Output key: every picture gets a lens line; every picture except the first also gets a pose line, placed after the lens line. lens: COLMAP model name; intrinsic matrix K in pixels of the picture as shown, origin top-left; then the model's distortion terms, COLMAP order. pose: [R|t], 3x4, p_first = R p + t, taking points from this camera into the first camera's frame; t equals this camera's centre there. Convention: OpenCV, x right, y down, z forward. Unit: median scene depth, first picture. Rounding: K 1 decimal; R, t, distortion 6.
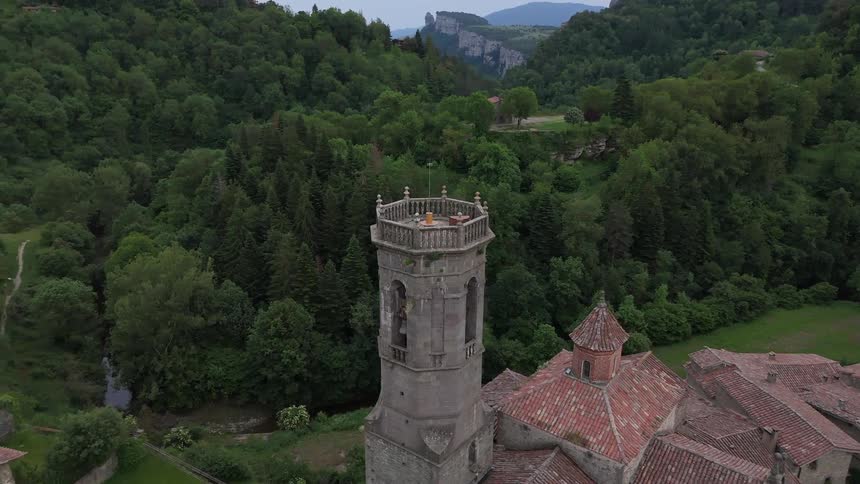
lens RADIAL K [[631.0, 0, 425.2], [0, 631.0, 245.0], [0, 0, 1]] dist [0.067545, -0.059153]
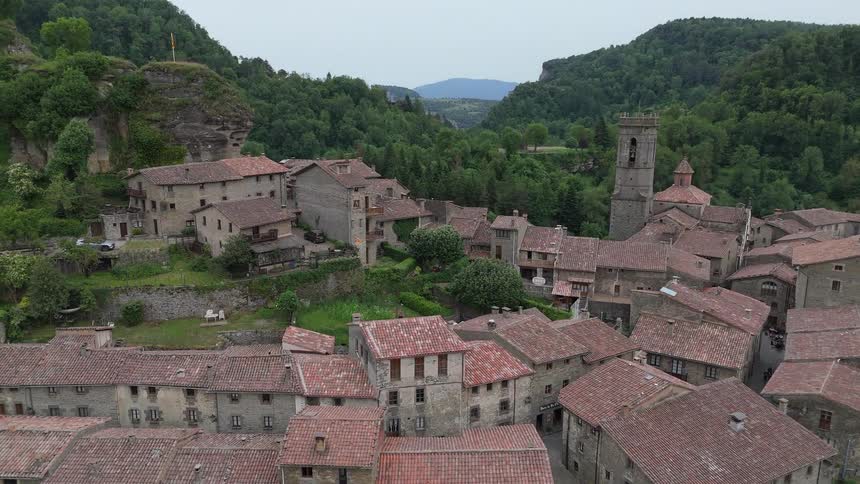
lens RADIAL K [[631.0, 0, 425.2], [0, 631.0, 245.0], [0, 0, 1]] dist [0.067545, -0.059153]
pose [[0.992493, -0.024125, 0.119898, -0.143803], [0.036782, 0.993845, -0.104496, 0.086207], [-0.116639, 0.108122, 0.987271, -0.190564]]
